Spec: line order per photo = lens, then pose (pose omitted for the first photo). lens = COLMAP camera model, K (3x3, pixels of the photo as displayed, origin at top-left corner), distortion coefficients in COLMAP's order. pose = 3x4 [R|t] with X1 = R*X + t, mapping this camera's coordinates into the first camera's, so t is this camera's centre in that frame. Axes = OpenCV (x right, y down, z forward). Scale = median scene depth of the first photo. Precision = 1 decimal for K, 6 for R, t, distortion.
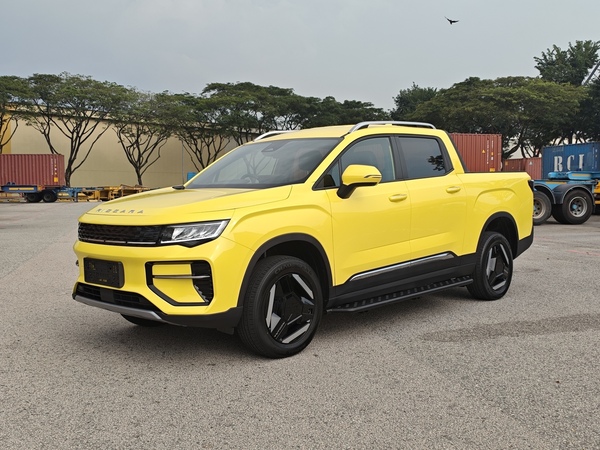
lens RADIAL K [[617.5, 0, 300.0], [0, 617.5, 225.0], [0, 0, 1]] dist [0.115502, -0.278442]
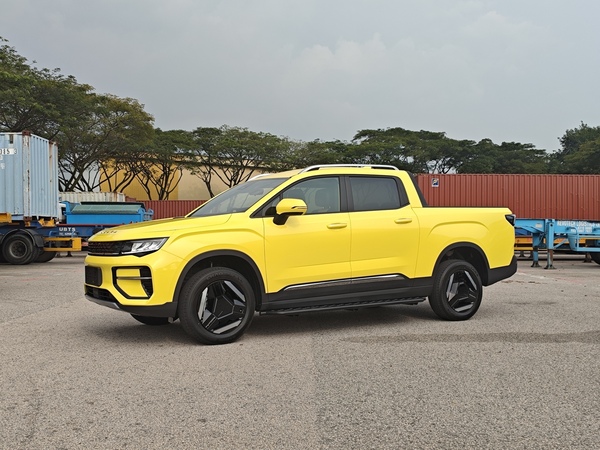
lens RADIAL K [[617.5, 0, 300.0], [0, 617.5, 225.0], [0, 0, 1]] dist [0.115502, -0.278442]
pose [[0.972309, 0.003743, -0.233667, 0.426401], [-0.020490, 0.997386, -0.069287, 0.046359], [0.232797, 0.072157, 0.969845, -0.232967]]
